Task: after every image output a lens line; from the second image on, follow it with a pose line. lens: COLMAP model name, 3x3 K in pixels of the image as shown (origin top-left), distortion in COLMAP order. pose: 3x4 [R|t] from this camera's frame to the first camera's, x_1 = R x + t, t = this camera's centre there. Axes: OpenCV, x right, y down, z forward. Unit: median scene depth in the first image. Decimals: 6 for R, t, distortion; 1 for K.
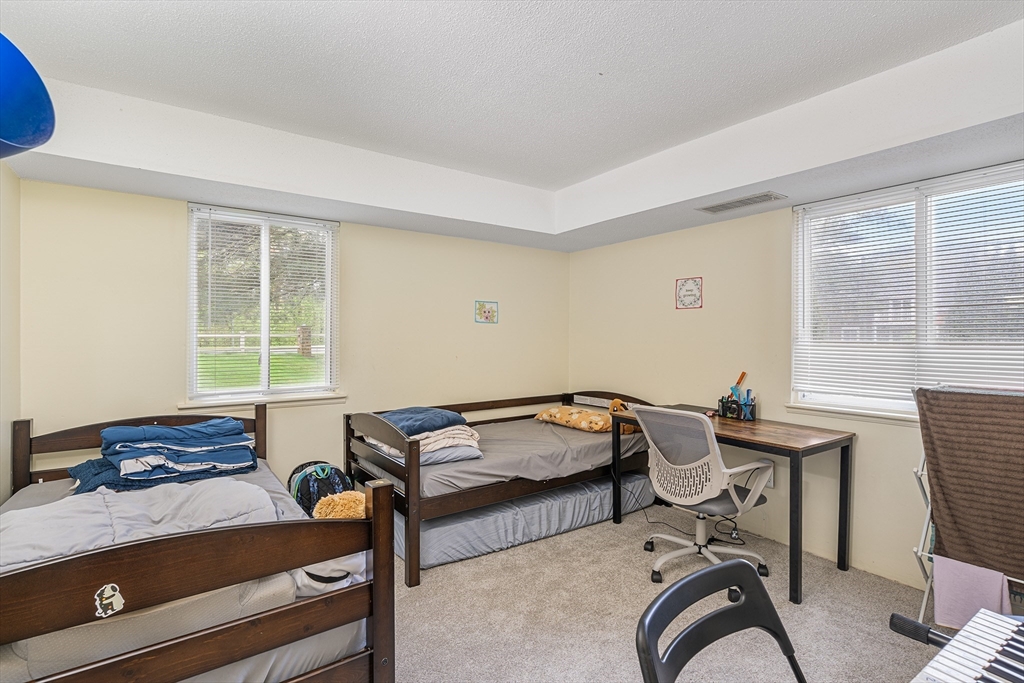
lens RADIAL K [[480.4, 0, 509.5], [0, 480.4, 337.7], [0, 0, 1]] dist [-0.002432, 0.000206]
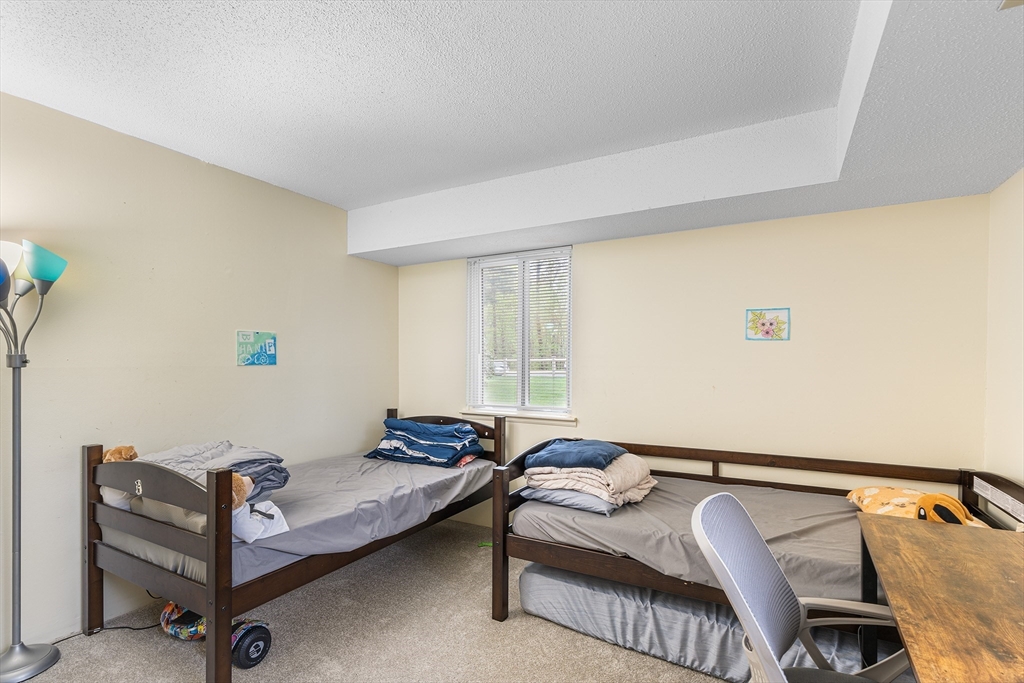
lens RADIAL K [[480.4, 0, 509.8], [0, 480.4, 366.1], [0, 0, 1]] dist [-0.002432, 0.000206]
pose [[0.430530, 0.010535, -0.902515, 0.564671], [-0.002395, 0.999942, 0.010530, -0.000282], [0.902573, -0.002372, 0.430530, 0.511721]]
